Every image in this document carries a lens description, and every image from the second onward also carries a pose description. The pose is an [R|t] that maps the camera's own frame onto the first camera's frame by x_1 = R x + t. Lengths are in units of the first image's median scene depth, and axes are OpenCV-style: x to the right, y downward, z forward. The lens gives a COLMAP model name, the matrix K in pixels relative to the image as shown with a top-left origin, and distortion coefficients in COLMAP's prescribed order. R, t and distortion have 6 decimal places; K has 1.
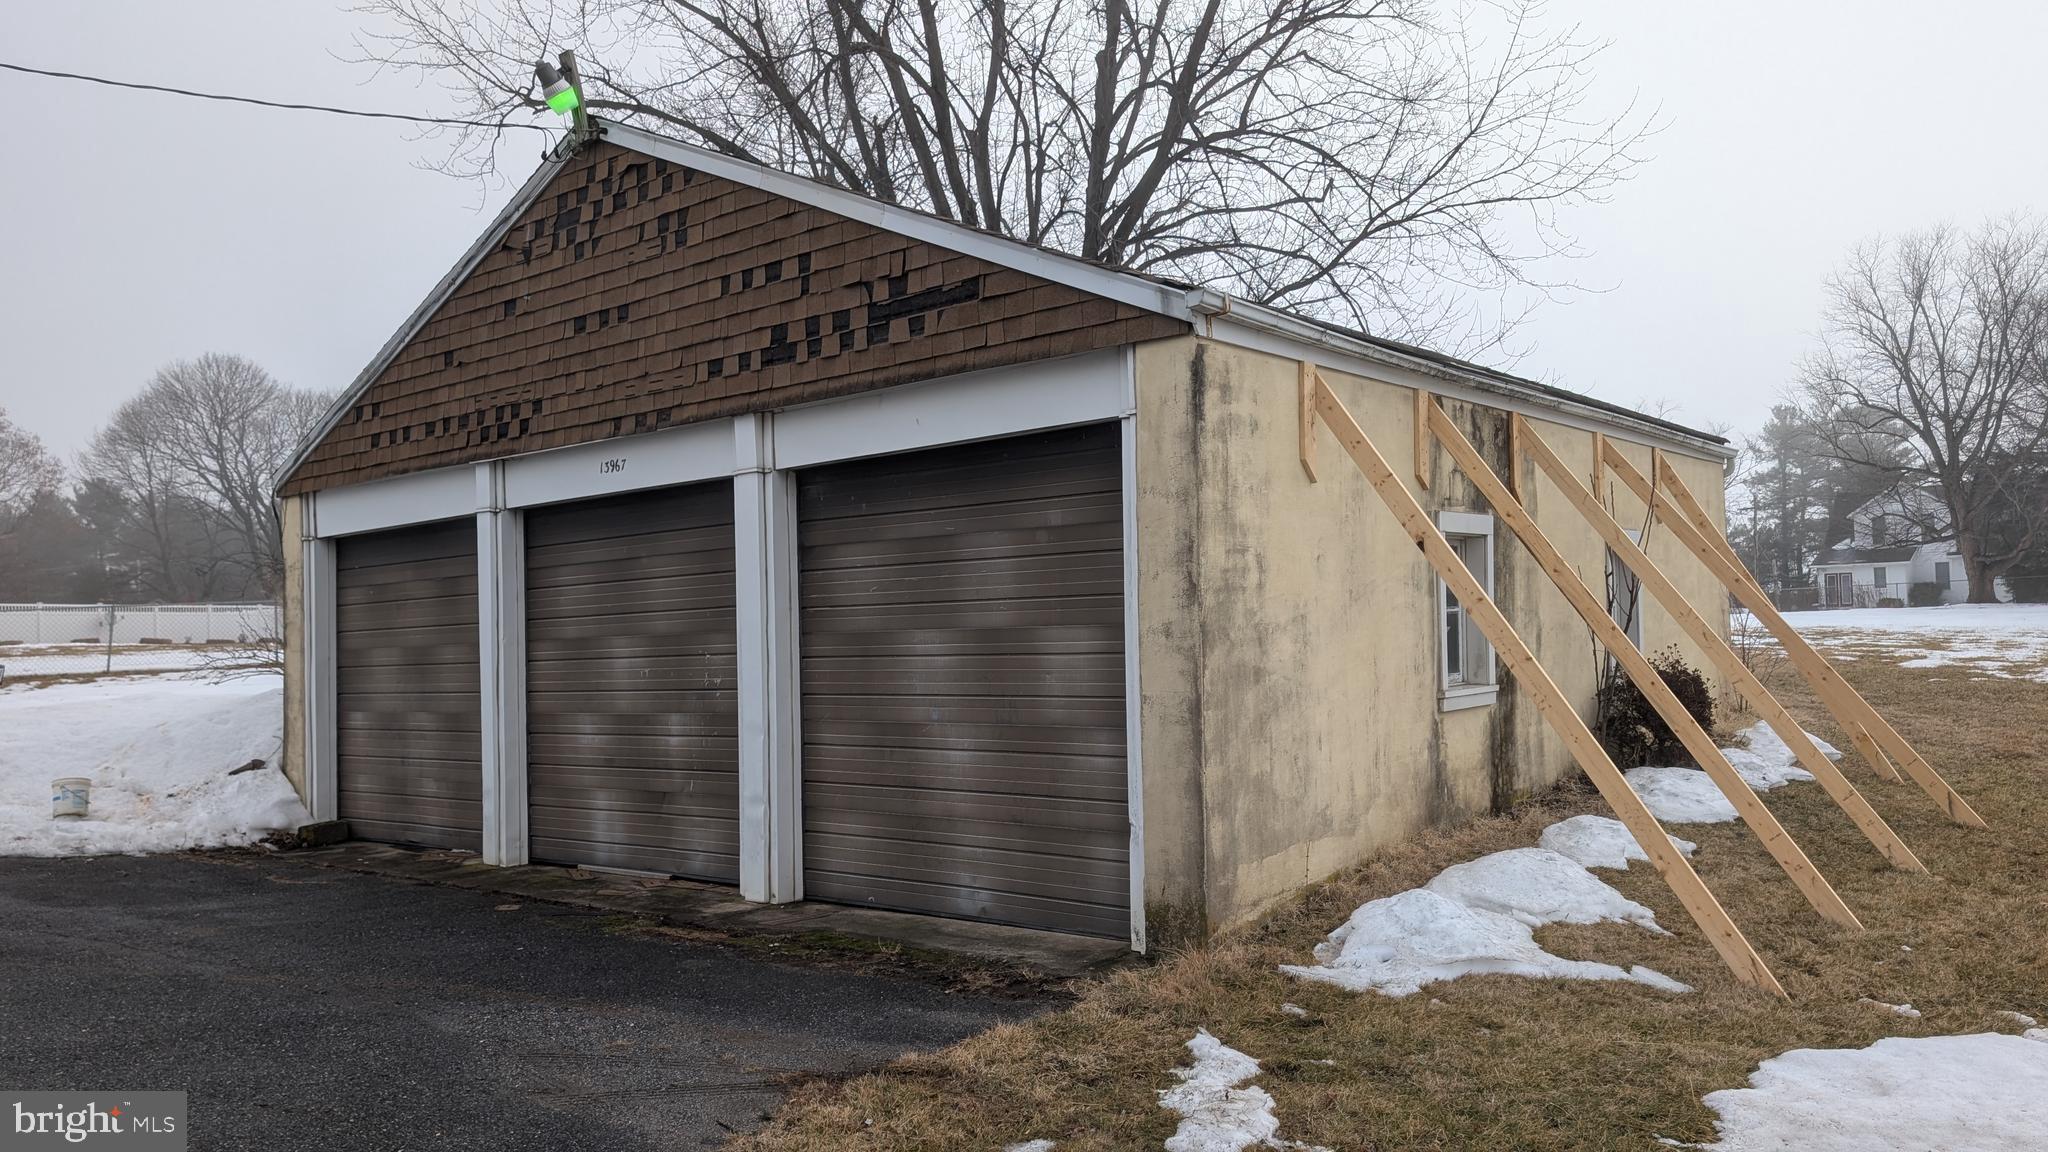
lens RADIAL K [[1471.4, 0, 1025.6], [0, 1471.4, 595.7], [0, 0, 1]] dist [0.008032, -0.000760]
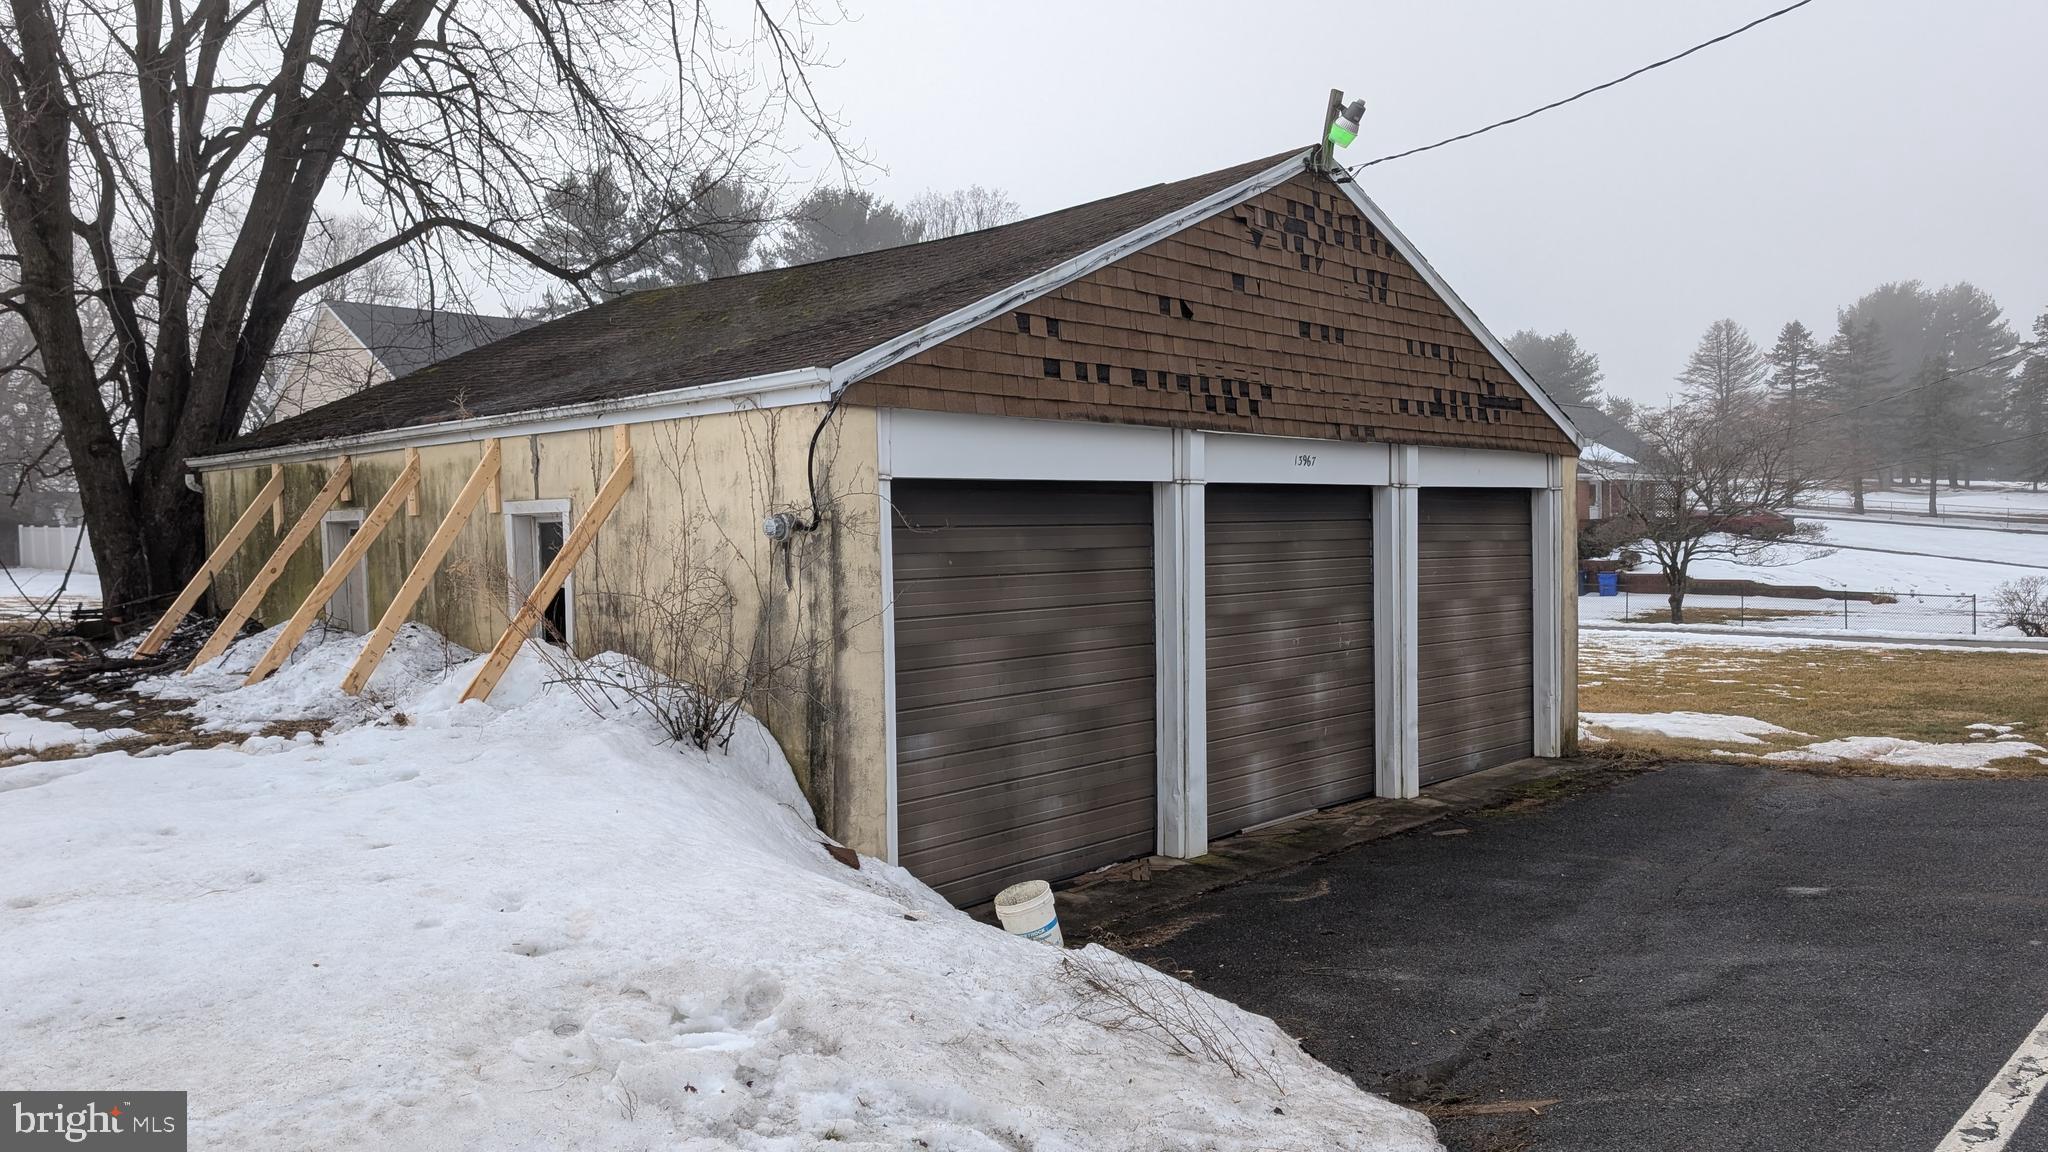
lens RADIAL K [[1384.0, 0, 1037.2], [0, 1384.0, 563.0], [0, 0, 1]] dist [0.039131, -0.034516]
pose [[0.097993, 0.005950, 0.995169, -1.473847], [-0.020655, 0.999779, -0.003944, -0.000592], [-0.994973, -0.020168, 0.098094, 1.188554]]
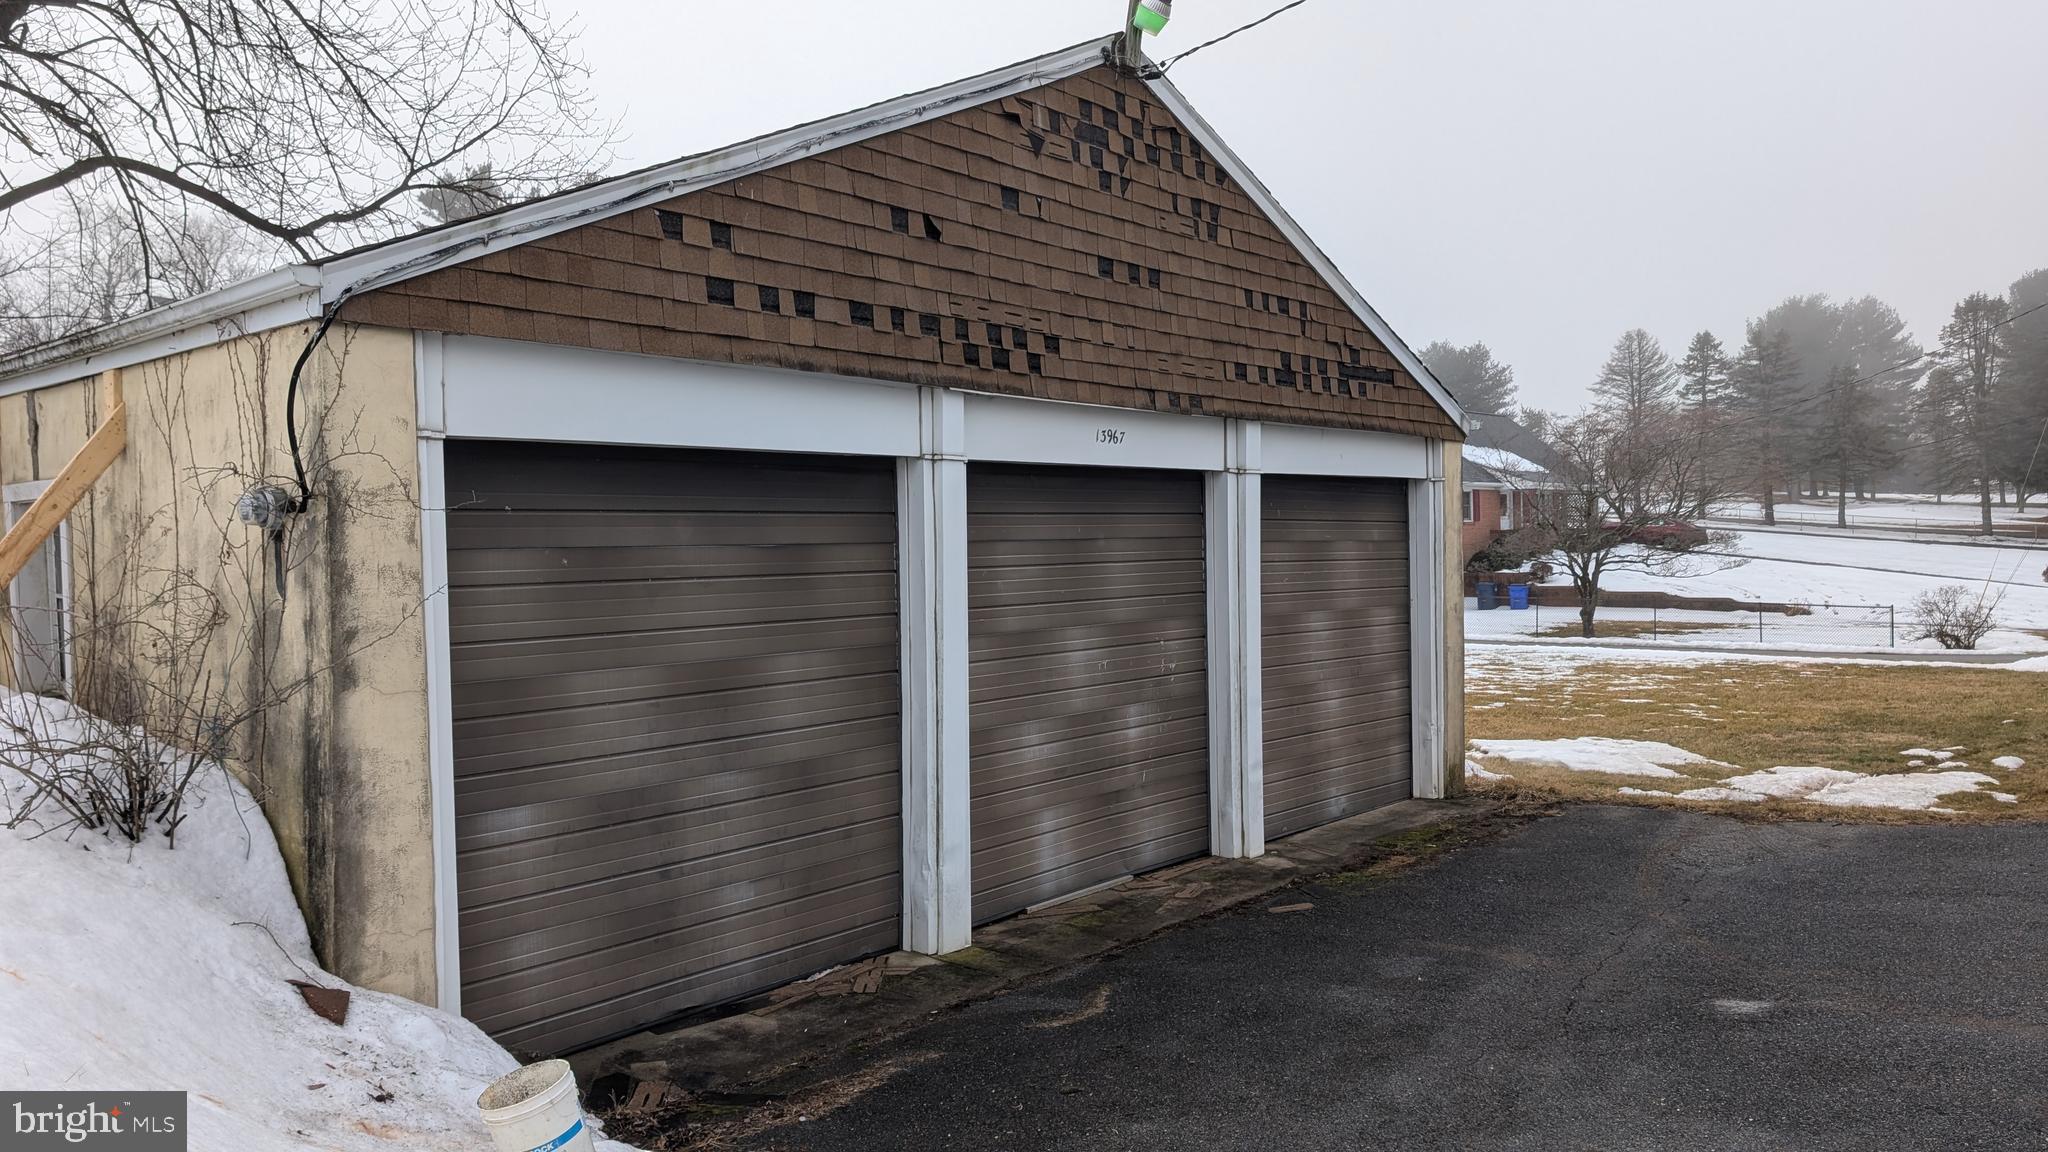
lens RADIAL K [[1396.3, 0, 1024.0], [0, 1396.3, 576.0], [0, 0, 1]] dist [0.057021, -0.072388]
pose [[0.051529, 0.008802, 0.998633, -1.222107], [-0.015011, 0.999855, -0.008039, 0.005203], [-0.998559, -0.014577, 0.051653, 1.089304]]
